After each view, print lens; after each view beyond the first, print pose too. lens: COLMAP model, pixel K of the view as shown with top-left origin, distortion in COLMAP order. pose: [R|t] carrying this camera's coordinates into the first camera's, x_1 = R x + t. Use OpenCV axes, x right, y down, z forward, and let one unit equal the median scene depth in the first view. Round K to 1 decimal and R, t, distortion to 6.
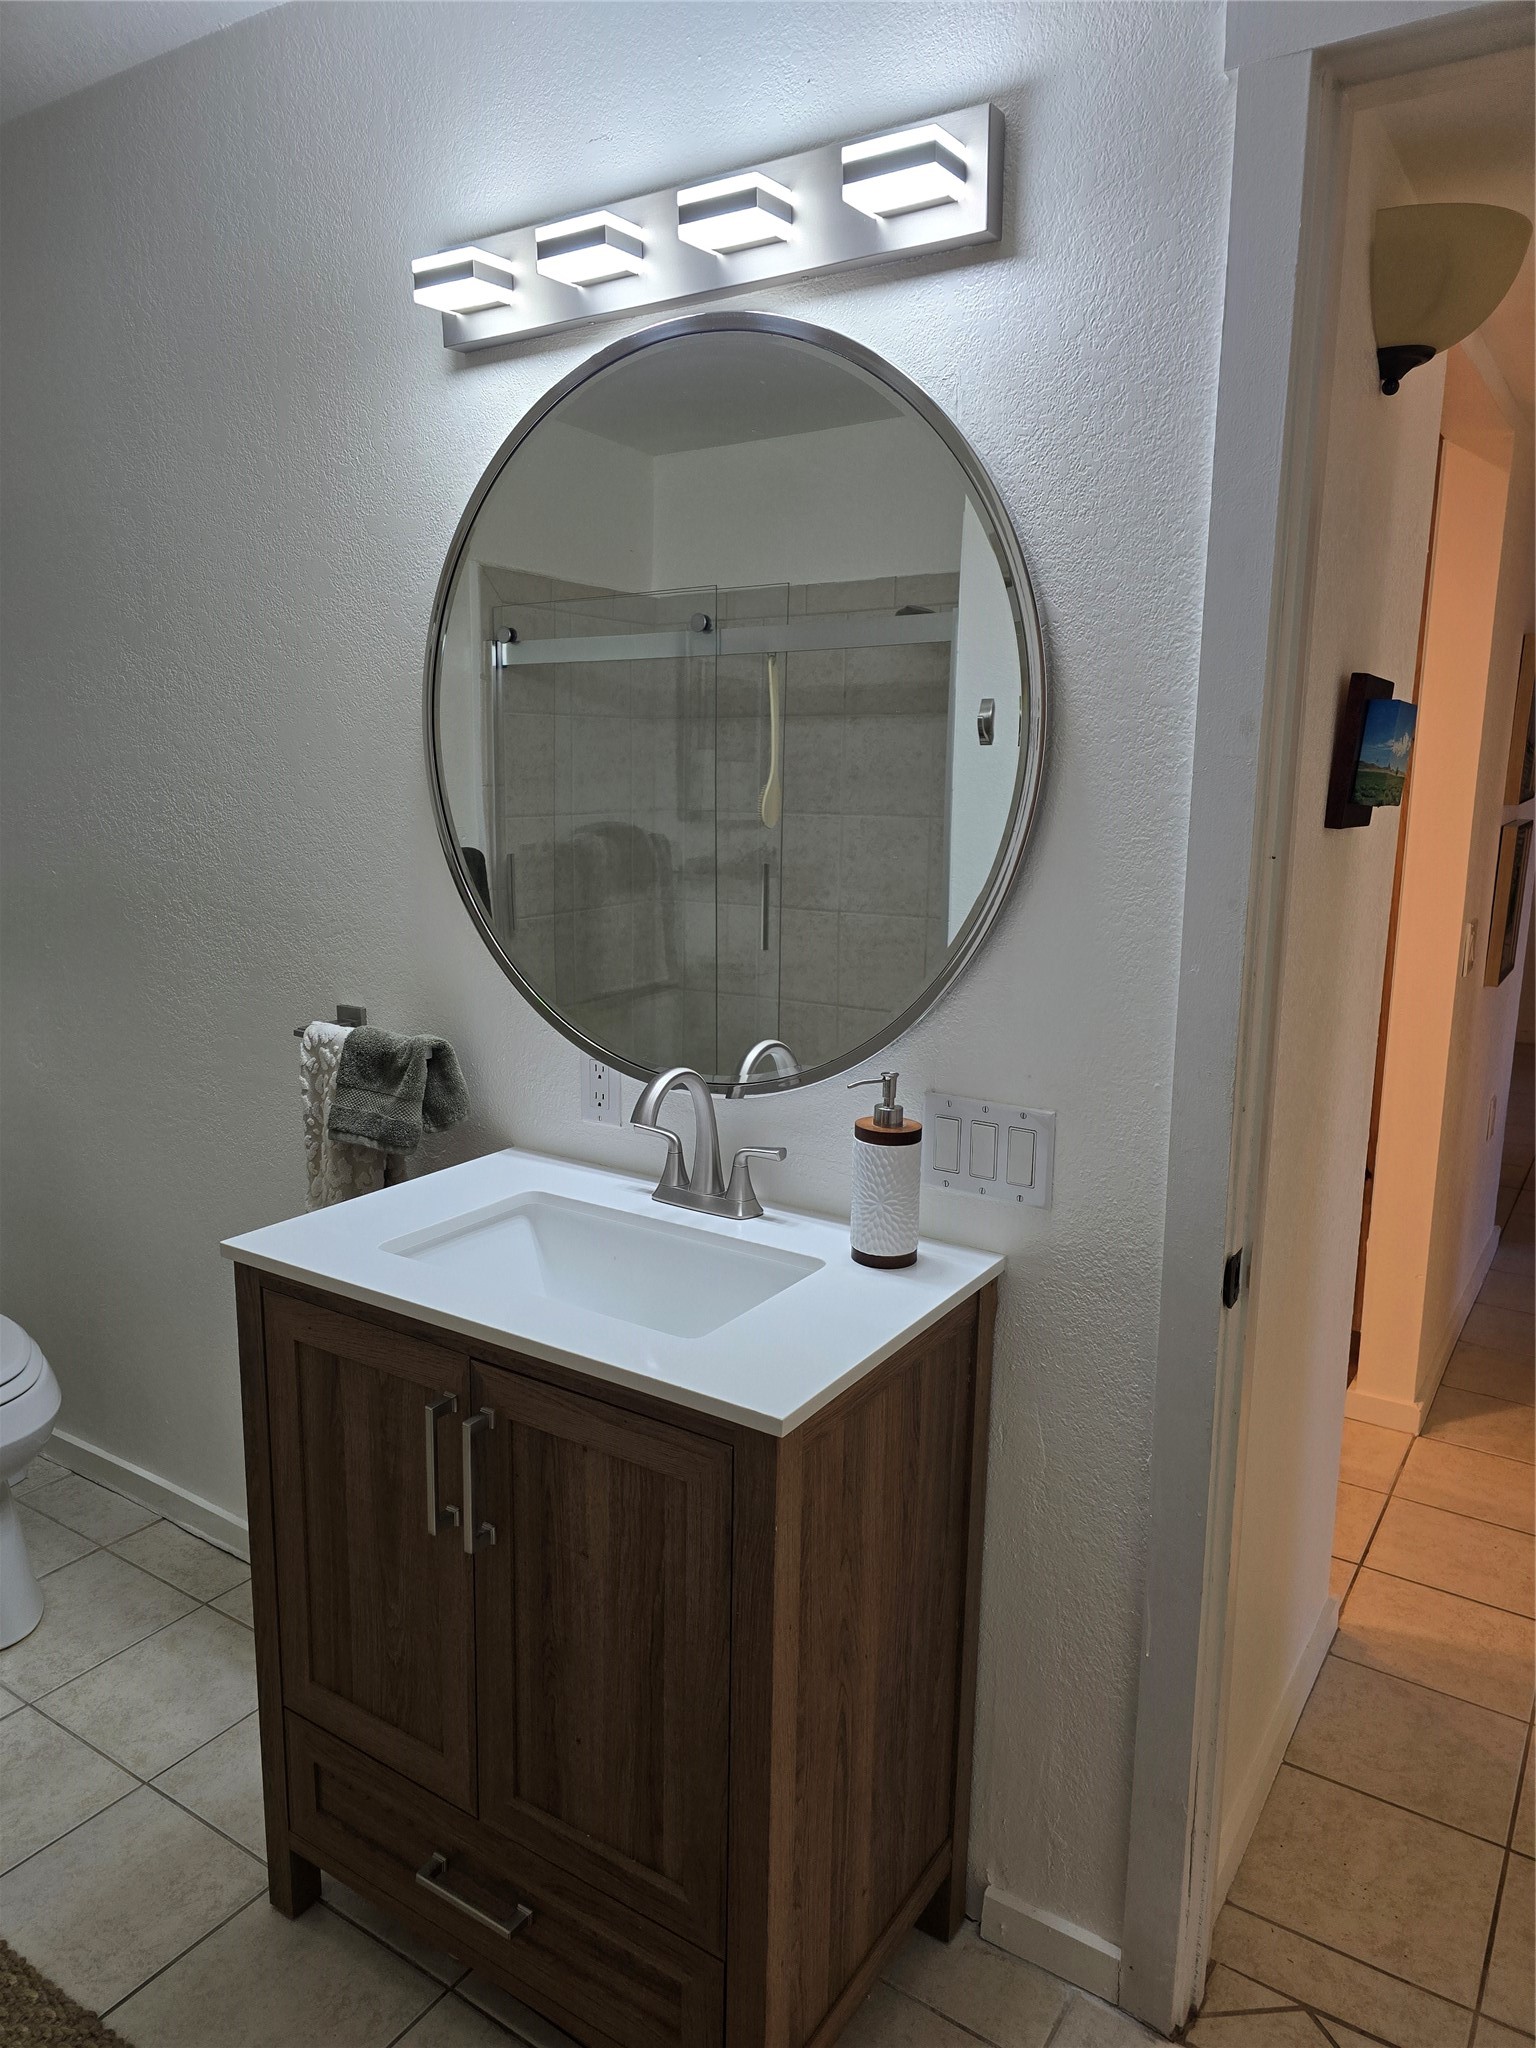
lens RADIAL K [[1380.6, 0, 776.9], [0, 1380.6, 1016.0], [0, 0, 1]] dist [0.068474, -0.066236]
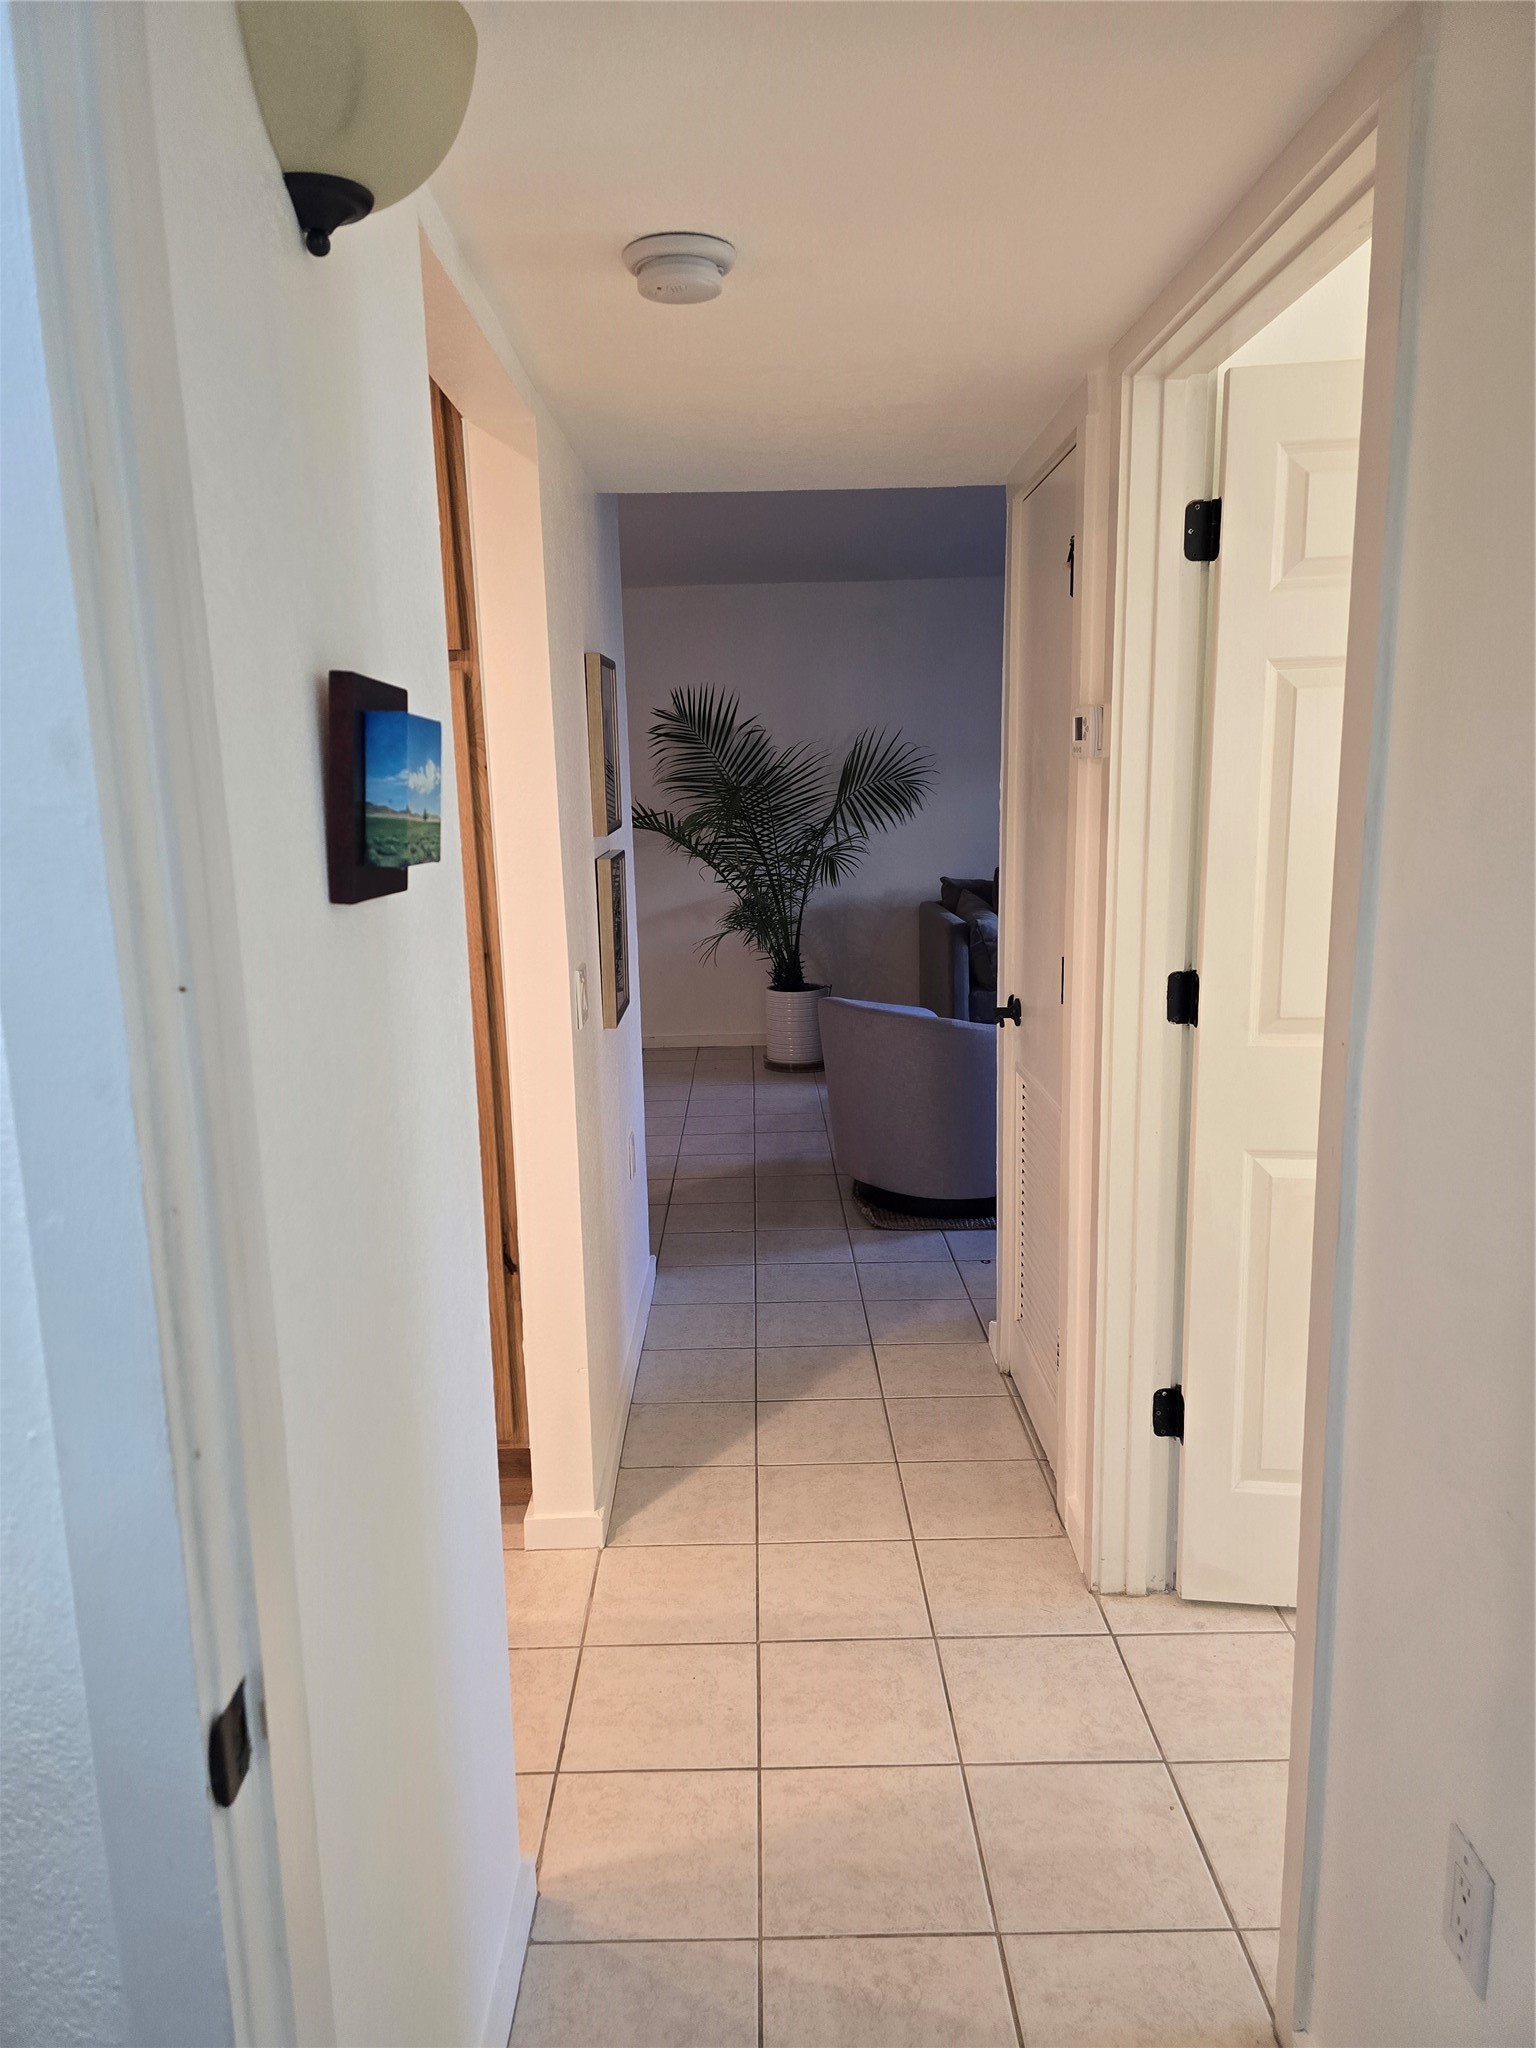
lens RADIAL K [[1380.6, 0, 772.0], [0, 1380.6, 1025.3], [0, 0, 1]] dist [0.068474, -0.066236]
pose [[0.829809, -0.129198, 0.542886, 0.155914], [0.137952, 0.990129, 0.024773, -0.050755], [-0.540728, 0.054335, 0.839441, 0.259910]]
